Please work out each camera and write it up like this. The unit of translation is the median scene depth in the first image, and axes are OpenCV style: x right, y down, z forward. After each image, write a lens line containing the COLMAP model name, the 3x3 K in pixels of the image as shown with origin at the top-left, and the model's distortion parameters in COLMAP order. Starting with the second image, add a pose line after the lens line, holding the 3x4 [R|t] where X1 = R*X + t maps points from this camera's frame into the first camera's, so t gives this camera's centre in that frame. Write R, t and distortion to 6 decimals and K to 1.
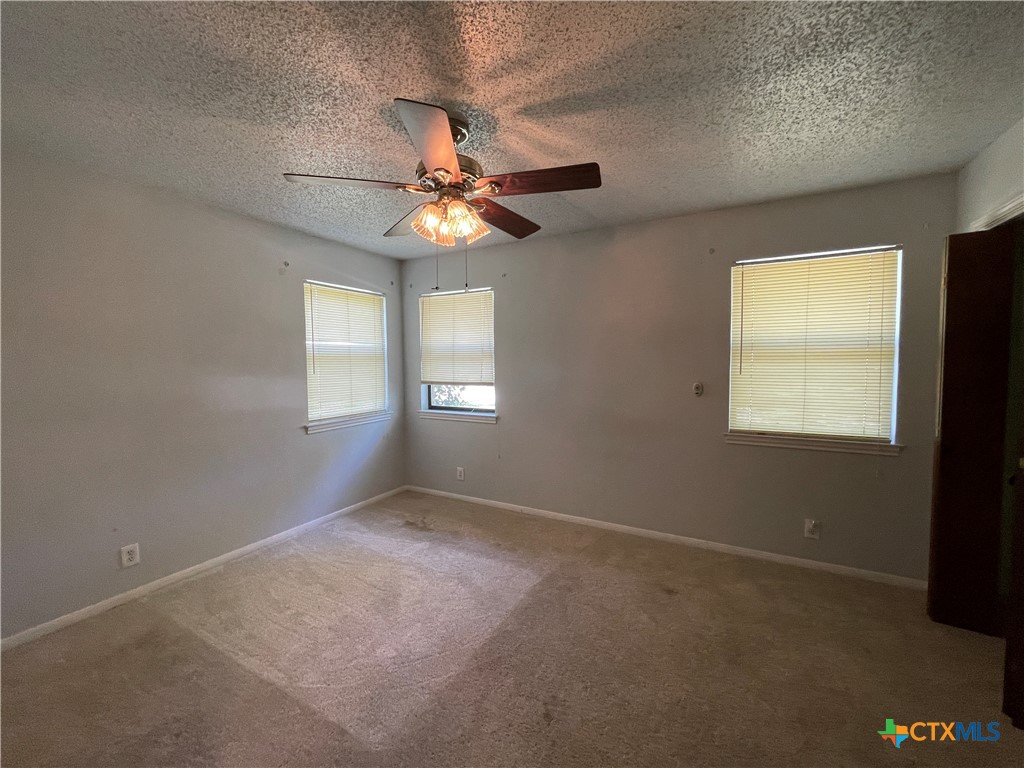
lens RADIAL K [[413.6, 0, 512.0], [0, 413.6, 384.0], [0, 0, 1]] dist [-0.002559, -0.000758]
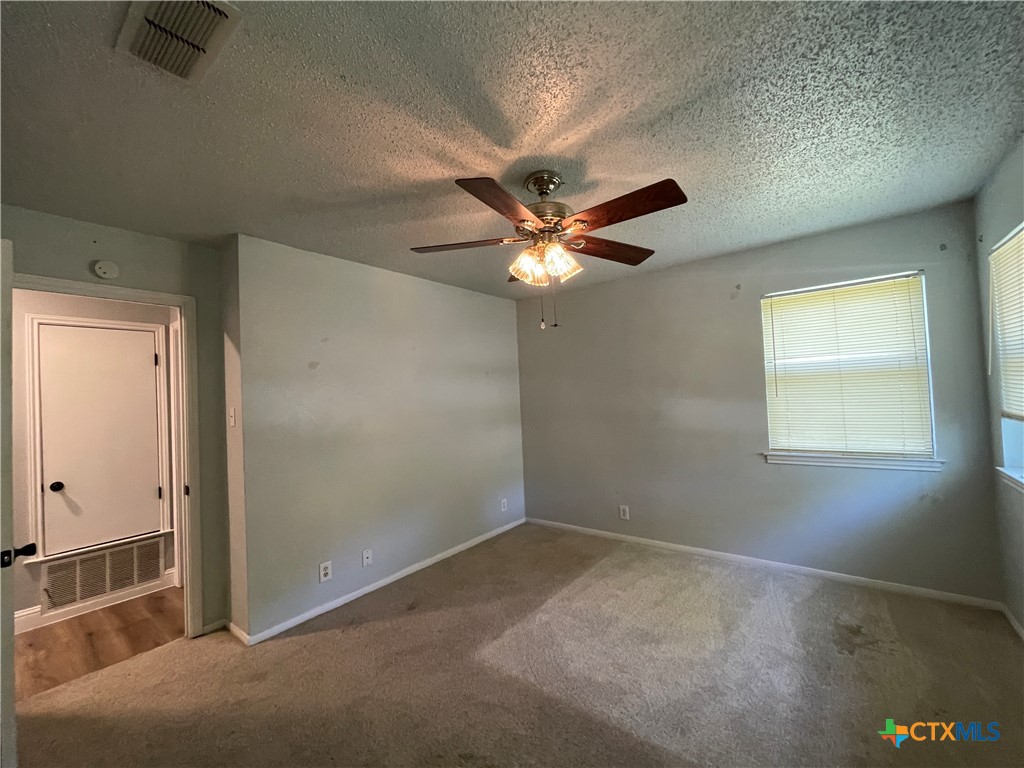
lens RADIAL K [[413.6, 0, 512.0], [0, 413.6, 384.0], [0, 0, 1]] dist [-0.002559, -0.000758]
pose [[-0.160554, -0.012102, -0.986953, 0.548813], [-0.012940, 0.999865, -0.010155, -0.040033], [0.986942, 0.011141, -0.160689, 0.650436]]
